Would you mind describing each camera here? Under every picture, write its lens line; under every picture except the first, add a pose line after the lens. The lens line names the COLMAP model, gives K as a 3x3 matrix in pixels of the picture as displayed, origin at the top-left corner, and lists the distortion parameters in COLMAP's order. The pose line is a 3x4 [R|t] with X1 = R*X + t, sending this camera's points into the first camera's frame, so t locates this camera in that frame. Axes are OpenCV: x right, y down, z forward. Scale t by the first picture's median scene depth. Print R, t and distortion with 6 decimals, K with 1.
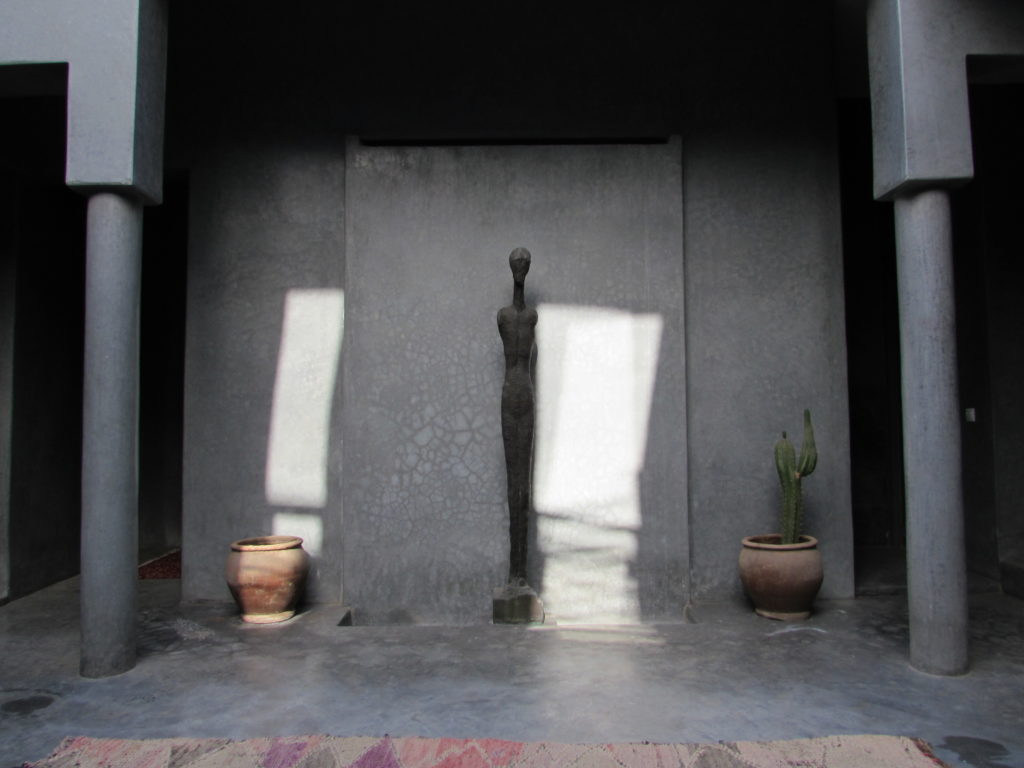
lens RADIAL K [[722.4, 0, 514.6], [0, 722.4, 383.6], [0, 0, 1]] dist [-0.042148, 0.019709]
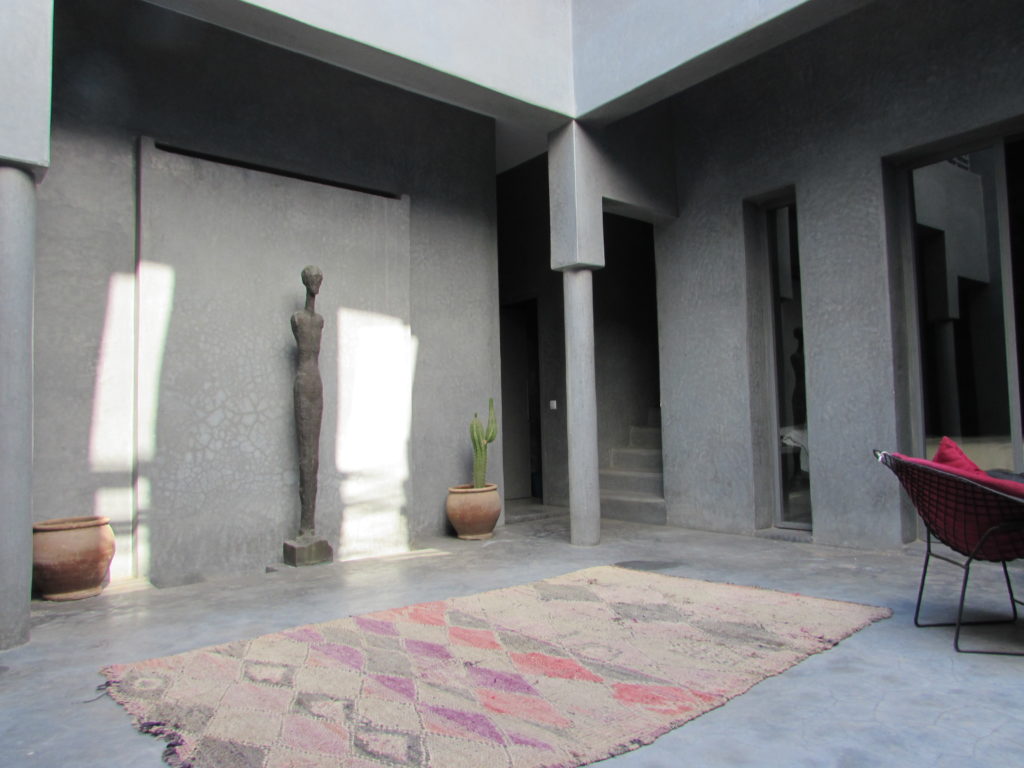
lens RADIAL K [[722.4, 0, 513.8], [0, 722.4, 385.0], [0, 0, 1]] dist [-0.042148, 0.019709]
pose [[0.759239, 0.024946, 0.650333, -0.504581], [-0.018079, 0.999688, -0.017239, 0.031977], [-0.650560, 0.001331, 0.759453, -0.164533]]
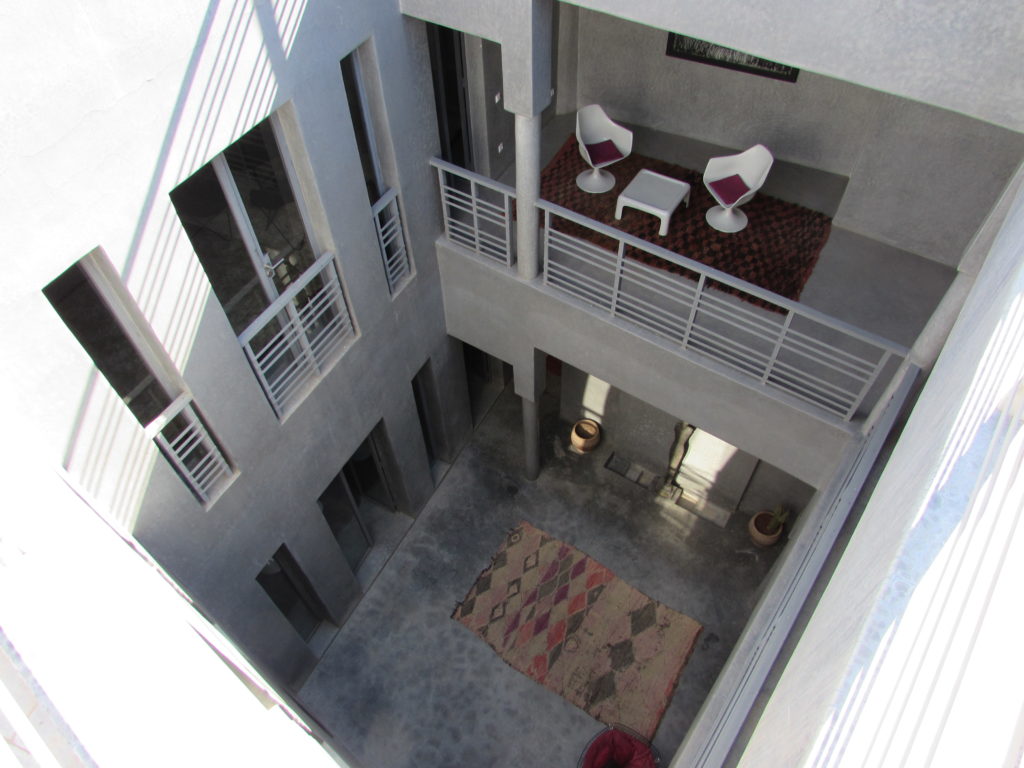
lens RADIAL K [[722.4, 0, 509.5], [0, 722.4, 385.1], [0, 0, 1]] dist [-0.042148, 0.019709]
pose [[0.834656, 0.424152, -0.351347, 0.280970], [0.057675, 0.567101, 0.821627, -2.013717], [0.547744, -0.706039, 0.448871, -0.233931]]
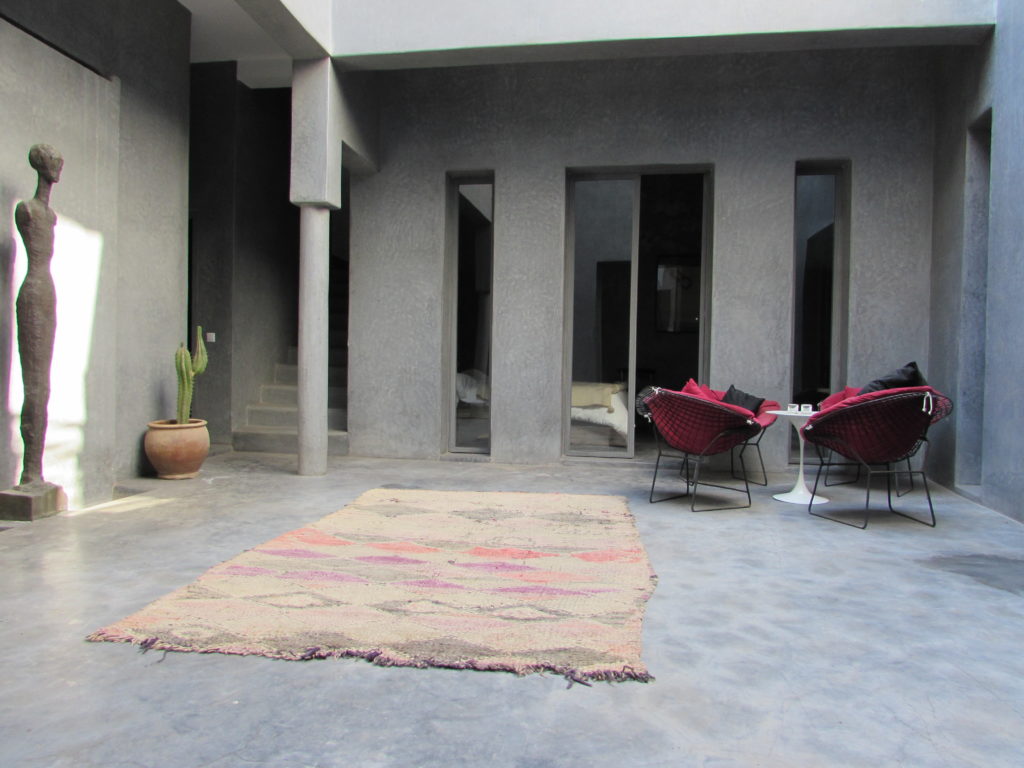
lens RADIAL K [[722.4, 0, 515.3], [0, 722.4, 387.8], [0, 0, 1]] dist [-0.042148, 0.019709]
pose [[0.112418, -0.019019, 0.993479, -0.846274], [-0.075455, 0.996767, 0.027620, 0.065220], [-0.990792, -0.078068, 0.110619, 0.218743]]
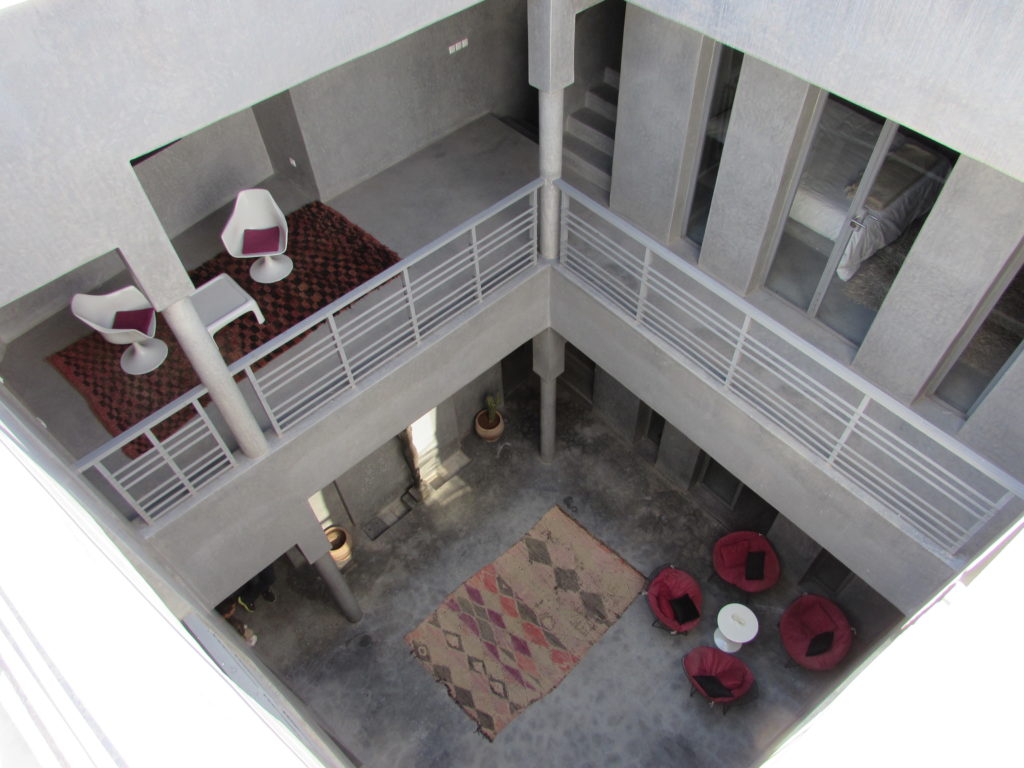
lens RADIAL K [[722.4, 0, 511.2], [0, 722.4, 386.2], [0, 0, 1]] dist [-0.042148, 0.019709]
pose [[0.723513, -0.557040, 0.407719, -0.589461], [-0.009481, 0.582557, 0.812735, -1.995219], [-0.690245, -0.591890, 0.416207, -0.121841]]
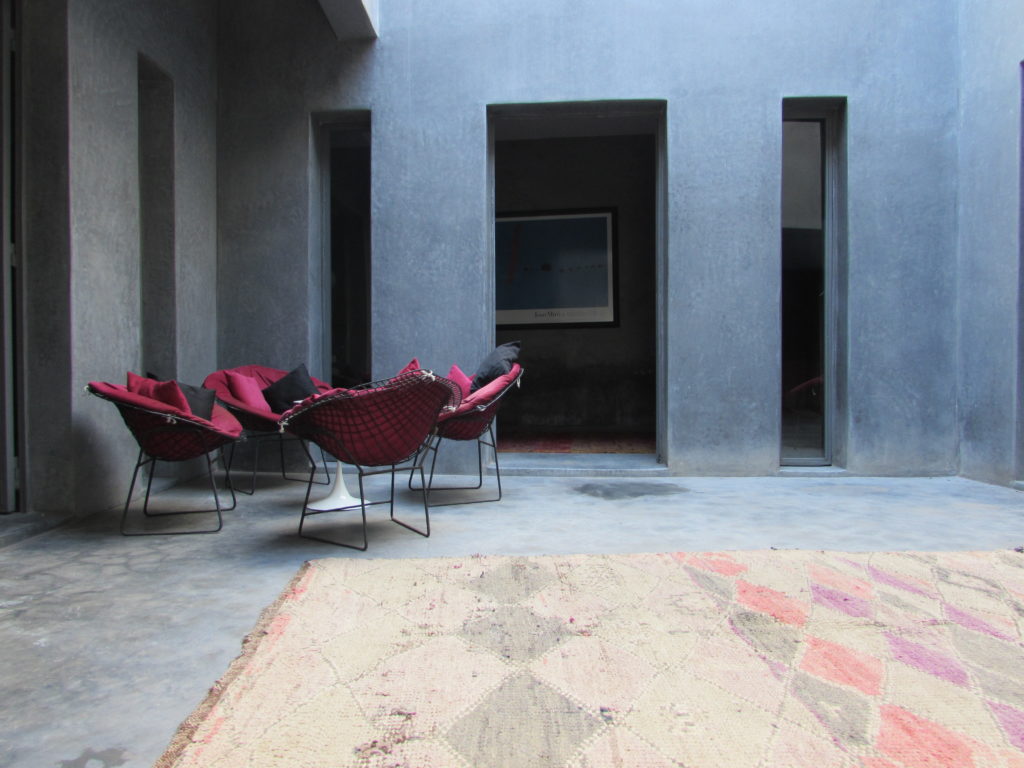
lens RADIAL K [[722.4, 0, 515.1], [0, 722.4, 385.1], [0, 0, 1]] dist [-0.042148, 0.019709]
pose [[-0.998769, 0.011088, -0.048345, 0.169073], [0.012853, 0.999256, -0.036352, 0.120210], [0.047906, -0.036928, -0.998169, 0.859175]]
